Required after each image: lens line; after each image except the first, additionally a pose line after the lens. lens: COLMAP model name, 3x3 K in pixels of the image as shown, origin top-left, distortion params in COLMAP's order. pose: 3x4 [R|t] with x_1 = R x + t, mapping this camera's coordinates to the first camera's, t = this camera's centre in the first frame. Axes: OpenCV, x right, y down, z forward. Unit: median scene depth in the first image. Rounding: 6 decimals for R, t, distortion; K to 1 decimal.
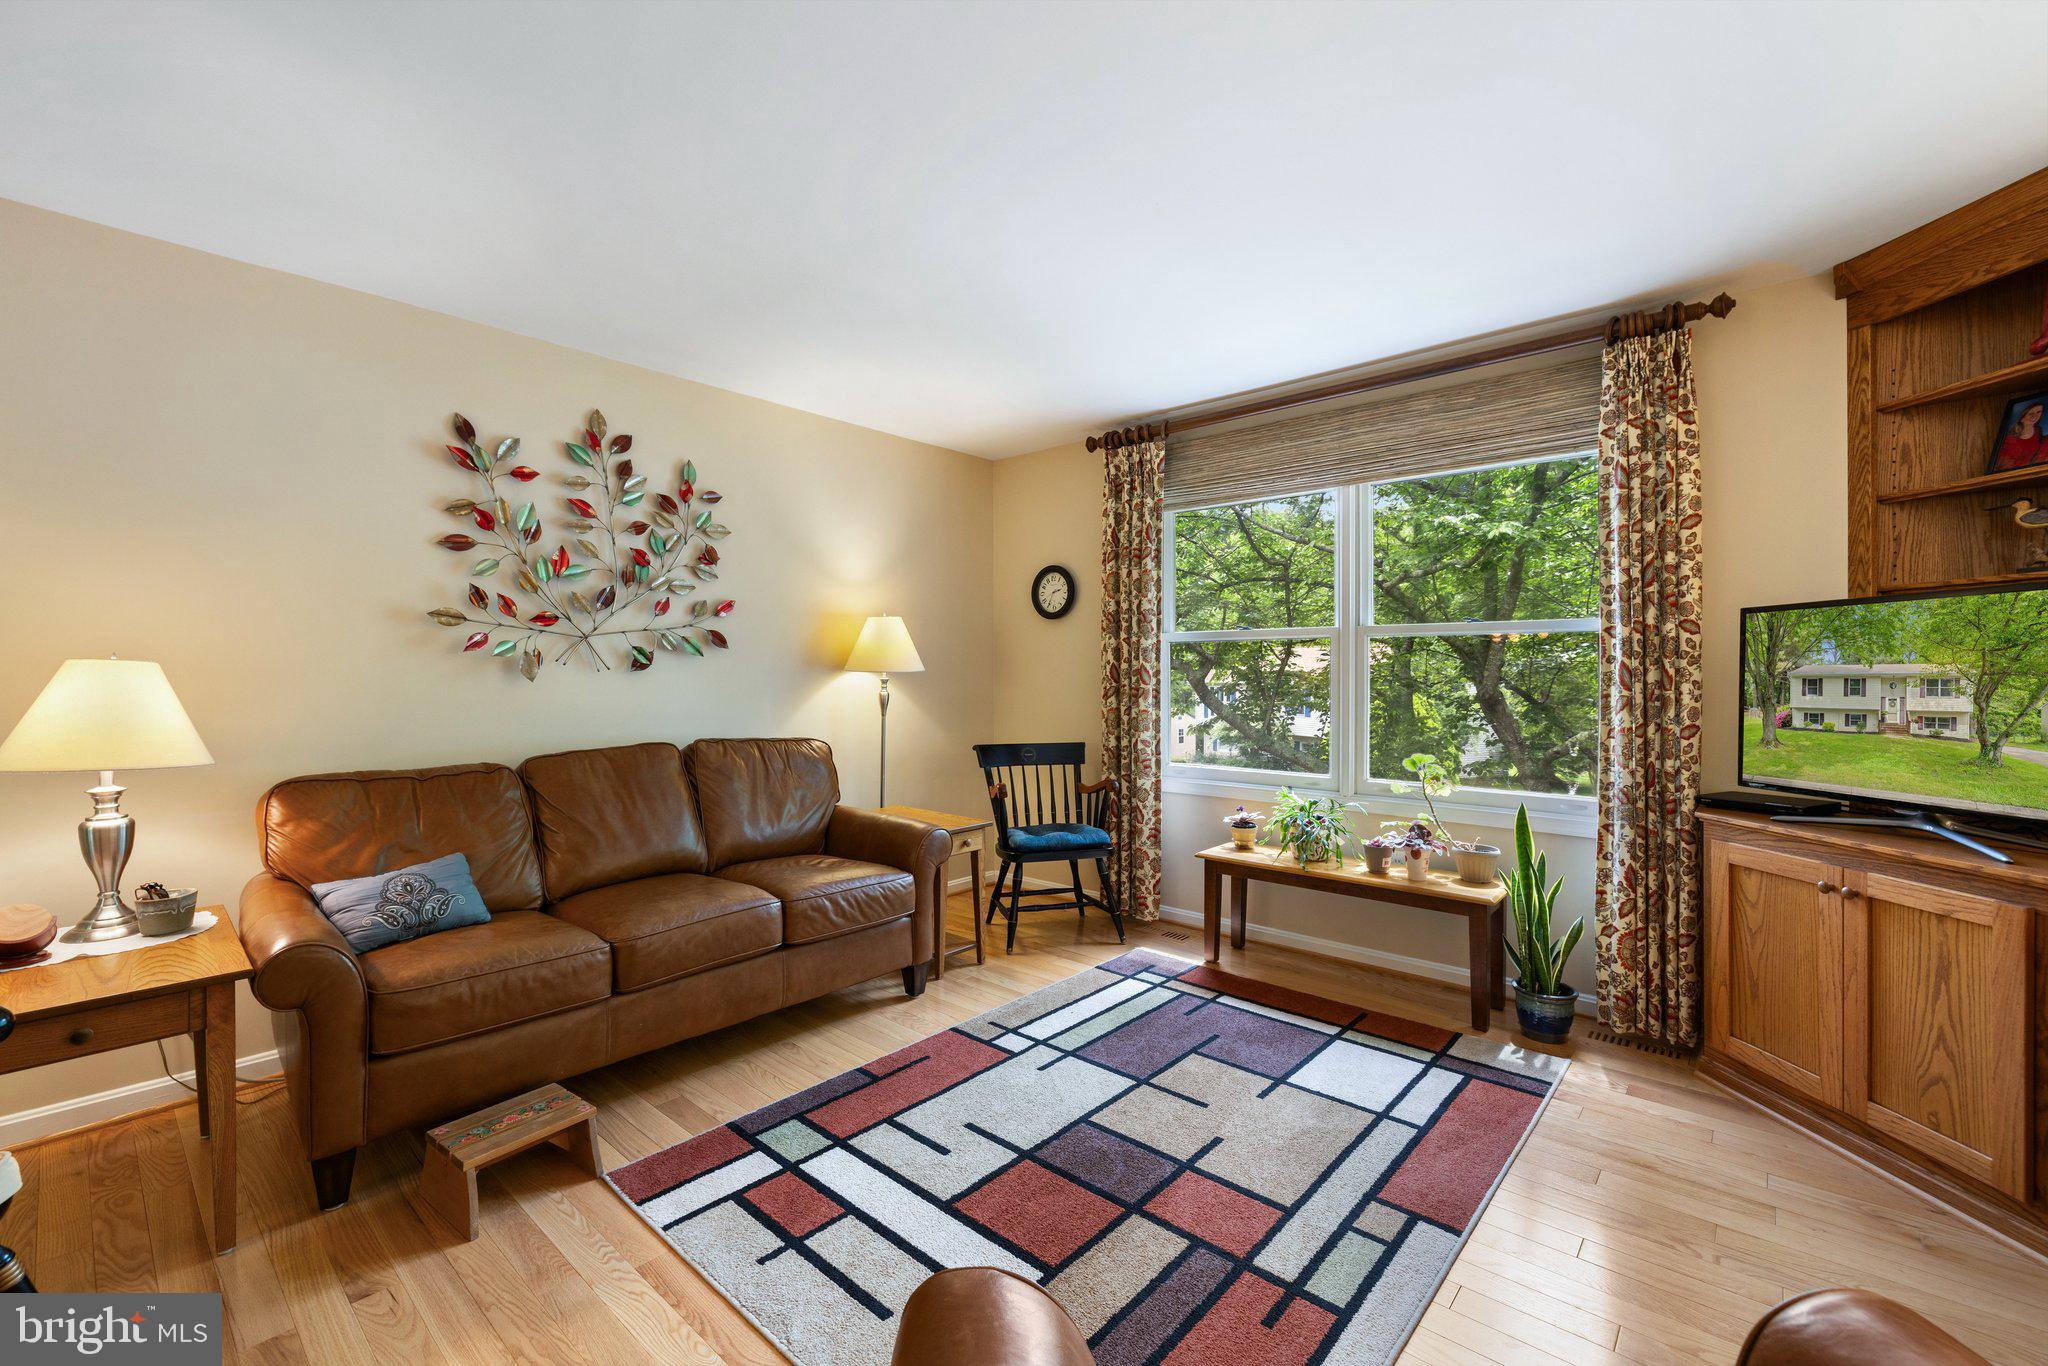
lens RADIAL K [[857.8, 0, 1016.6], [0, 857.8, 679.5], [0, 0, 1]] dist [-0.002068, -0.000435]
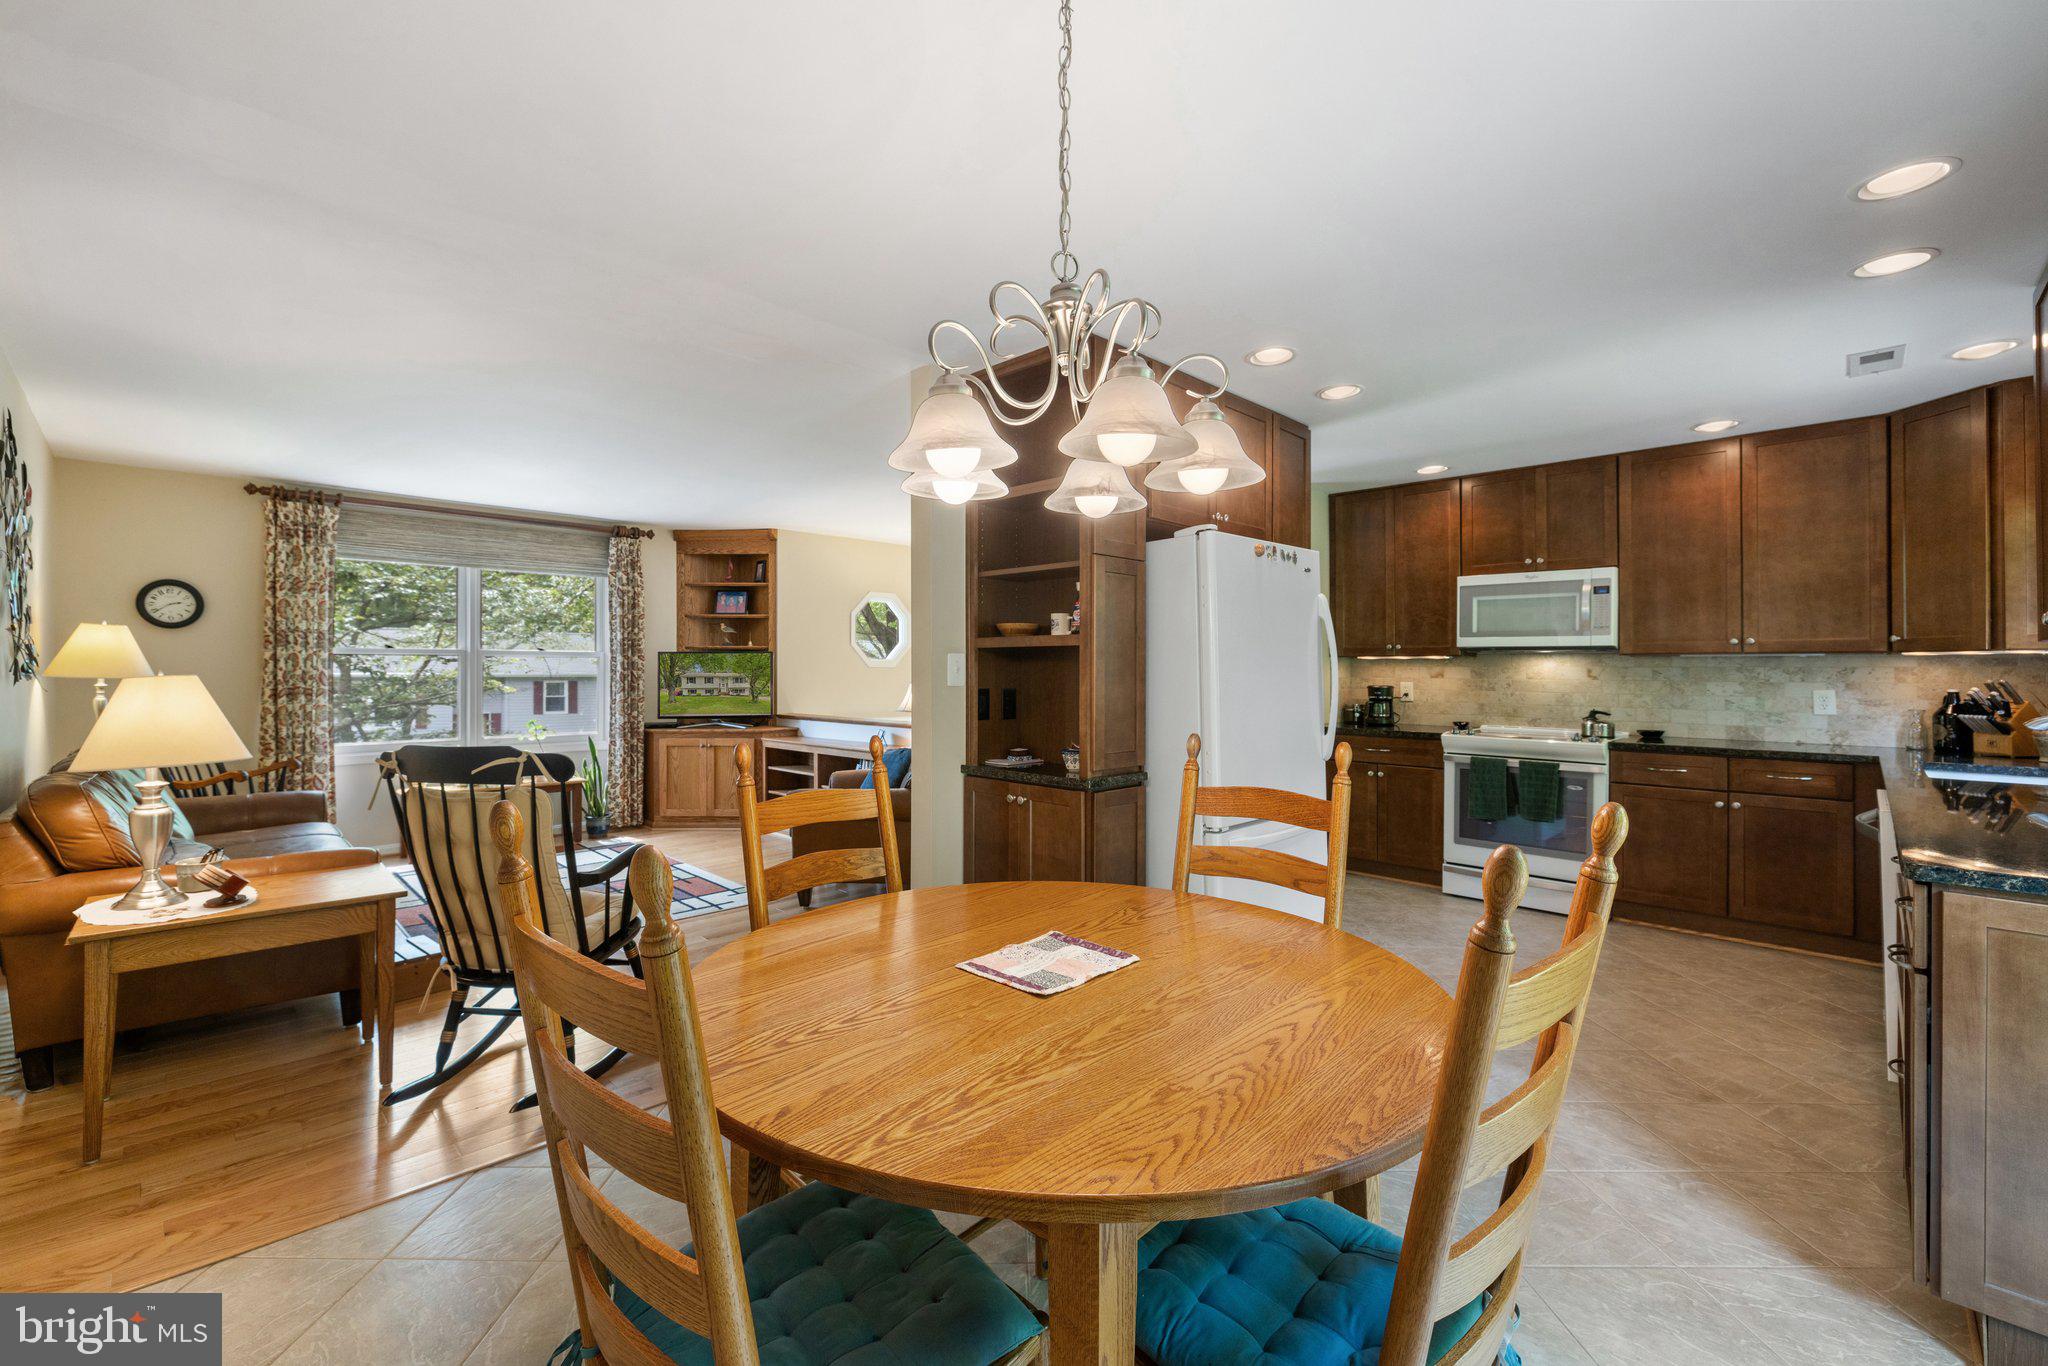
lens RADIAL K [[857.8, 0, 993.0], [0, 857.8, 667.6], [0, 0, 1]] dist [-0.002068, -0.000435]
pose [[0.065406, 0.000434, 0.997859, -1.837558], [0.004809, 0.999988, -0.000751, -0.027867], [-0.997847, 0.004848, 0.065403, -0.218704]]
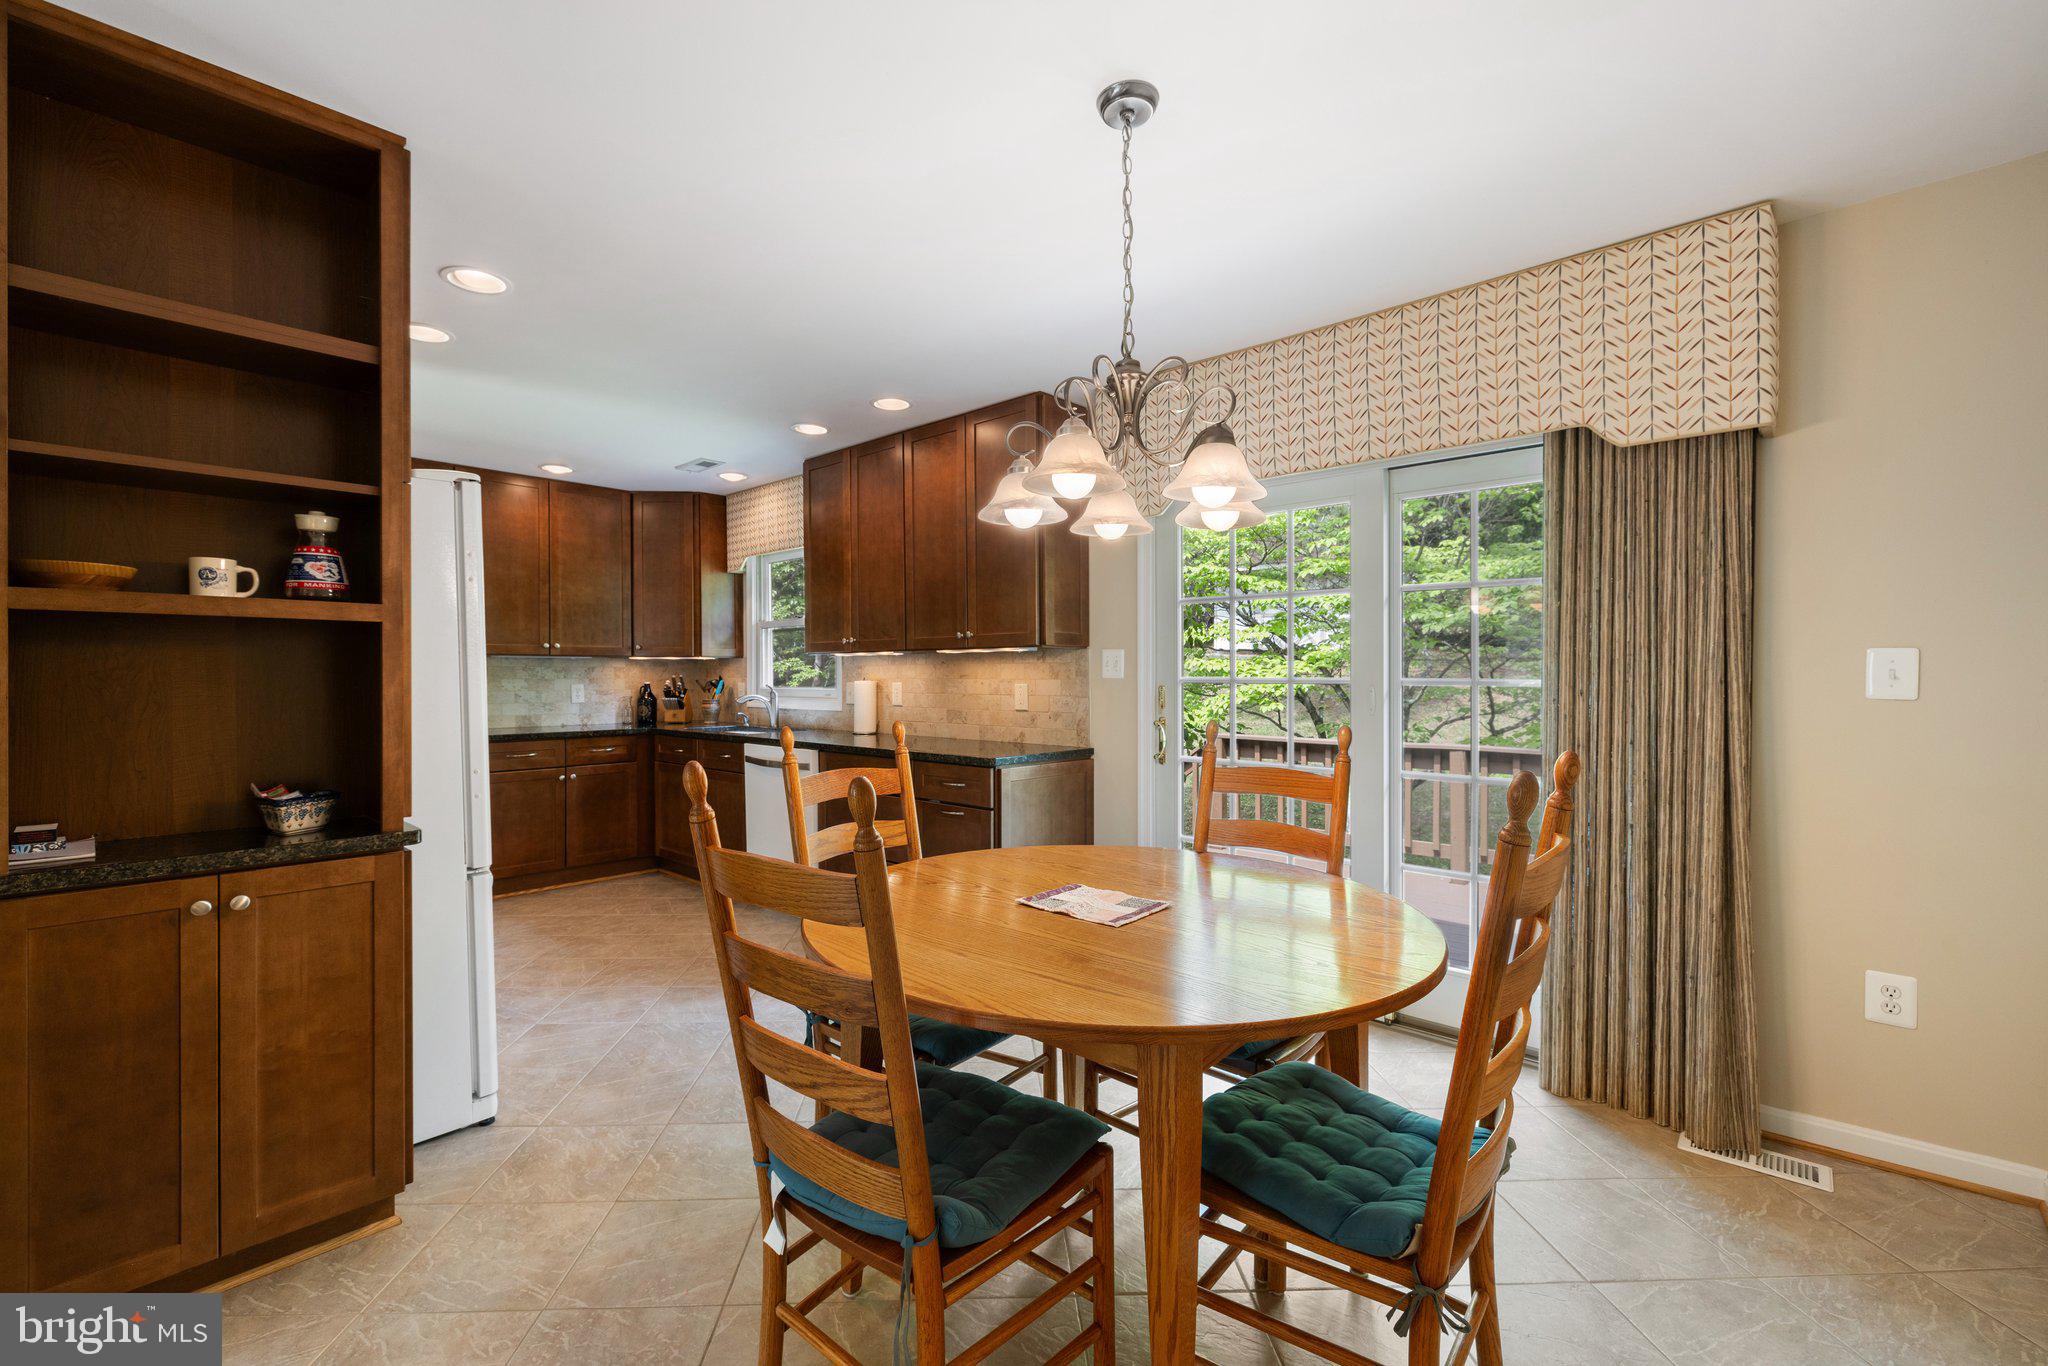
lens RADIAL K [[840.6, 0, 1012.0], [0, 840.6, 676.5], [0, 0, 1]] dist [-0.006628, 0.000043]
pose [[-0.999997, 0.000899, -0.002126, -1.167684], [0.000880, 0.999958, 0.009088, -0.016361], [0.002134, 0.009086, -0.999956, 0.474858]]
